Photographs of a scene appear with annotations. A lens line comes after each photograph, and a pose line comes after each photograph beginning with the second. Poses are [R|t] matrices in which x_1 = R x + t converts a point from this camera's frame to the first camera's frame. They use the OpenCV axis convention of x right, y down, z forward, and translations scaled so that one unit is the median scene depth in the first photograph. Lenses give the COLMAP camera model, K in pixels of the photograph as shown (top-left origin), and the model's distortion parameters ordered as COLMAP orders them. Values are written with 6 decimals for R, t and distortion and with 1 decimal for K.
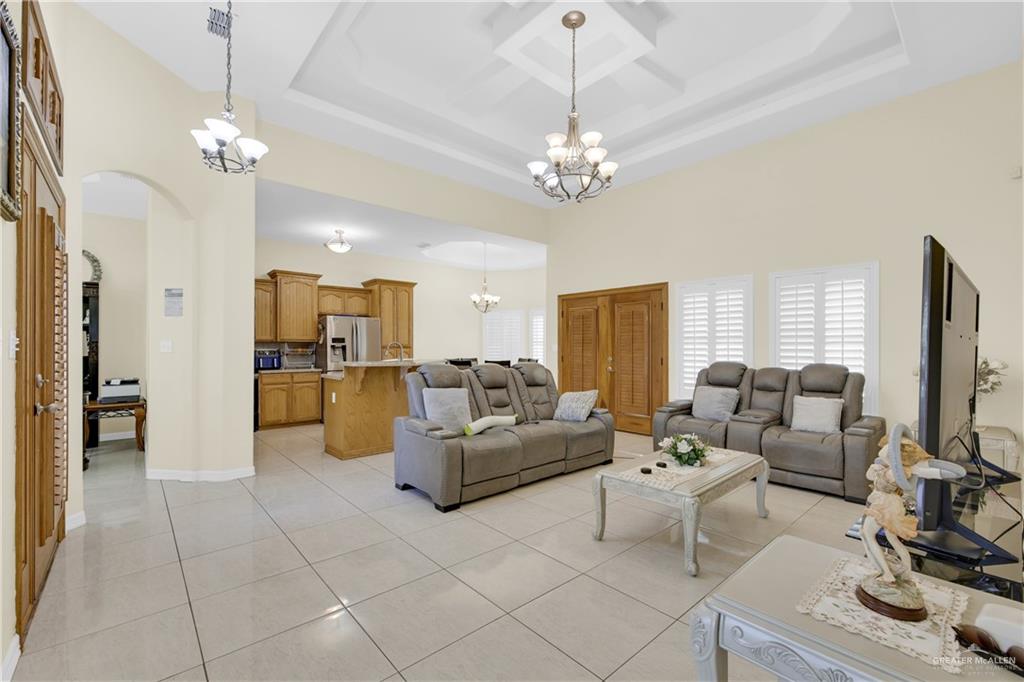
lens RADIAL K [[438.8, 0, 512.0], [0, 438.8, 341.0], [0, 0, 1]] dist [-0.001471, -0.000195]
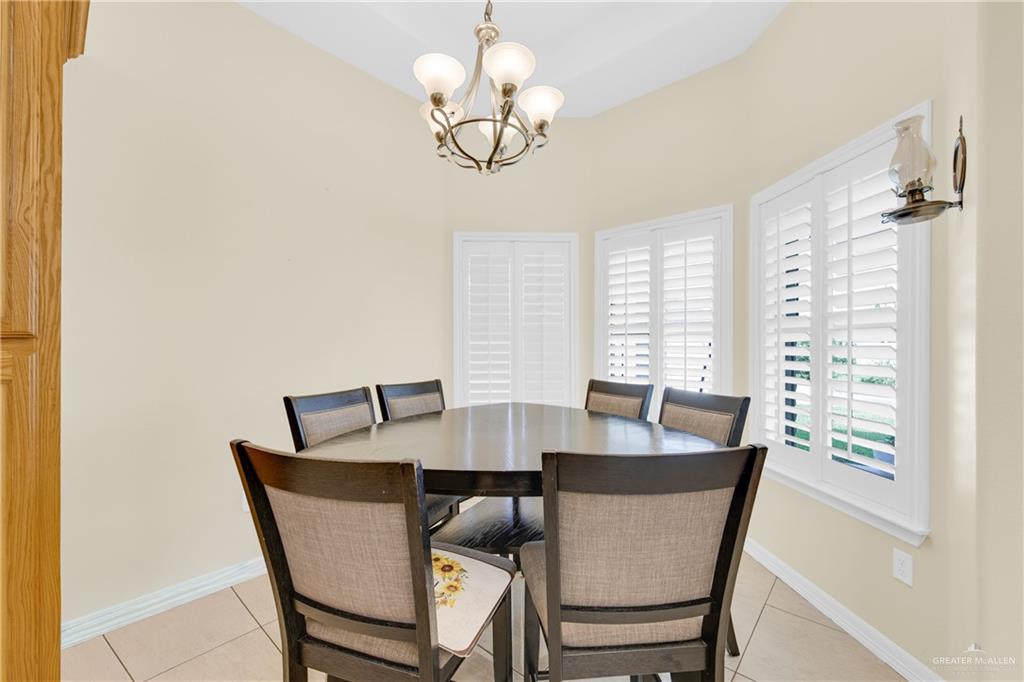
lens RADIAL K [[409.4, 0, 516.6], [0, 409.4, 342.8], [0, 0, 1]] dist [-0.001259, -0.000329]
pose [[0.990739, 0.000552, 0.135778, -0.086275], [-0.001235, 0.999987, 0.004947, 0.016788], [-0.135774, -0.005069, 0.990727, 0.962348]]
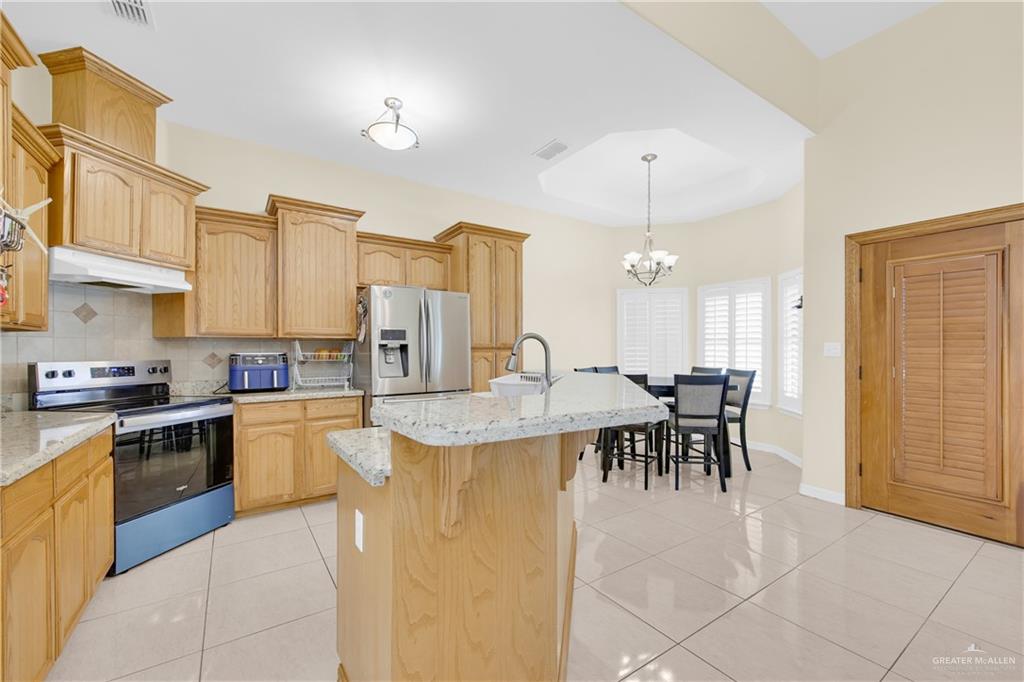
lens RADIAL K [[419.9, 0, 512.1], [0, 419.9, 349.3], [0, 0, 1]] dist [-0.000334, -0.000060]
pose [[0.991806, -0.002480, -0.127727, -0.196127], [0.003928, 0.999931, 0.011086, 0.010419], [0.127691, -0.011497, 0.991747, 0.531821]]
